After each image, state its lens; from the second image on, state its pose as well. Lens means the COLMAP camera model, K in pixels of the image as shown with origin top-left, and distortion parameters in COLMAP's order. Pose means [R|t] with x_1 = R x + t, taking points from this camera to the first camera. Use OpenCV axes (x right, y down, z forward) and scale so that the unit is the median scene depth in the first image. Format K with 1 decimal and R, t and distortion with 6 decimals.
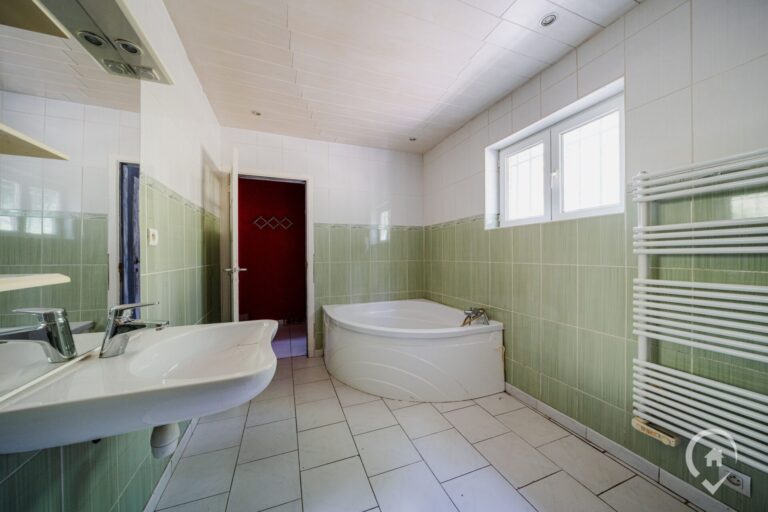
lens RADIAL K [[260.2, 0, 384.6], [0, 260.2, 254.2], [0, 0, 1]] dist [-0.002975, -0.000158]
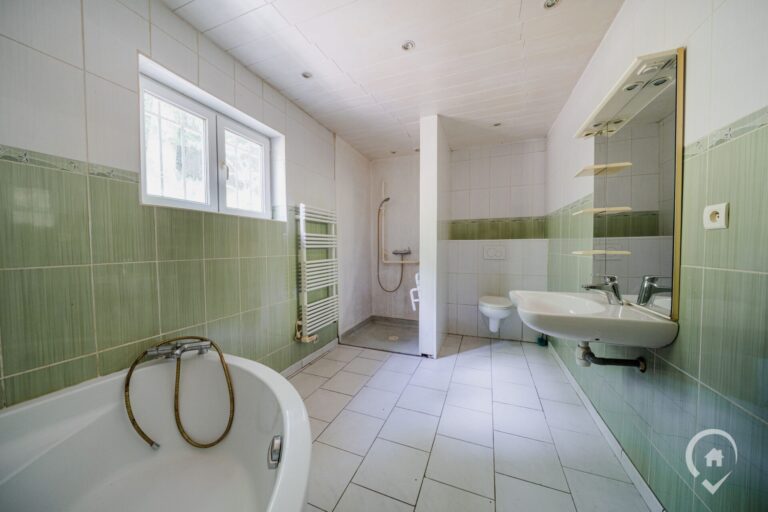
lens RADIAL K [[260.2, 0, 385.5], [0, 260.2, 259.2], [0, 0, 1]] dist [-0.002975, -0.000158]
pose [[-0.722022, -0.022077, 0.691518, -0.483273], [0.003677, 0.999354, 0.035745, 0.011514], [-0.691861, 0.028351, -0.721474, 1.320872]]
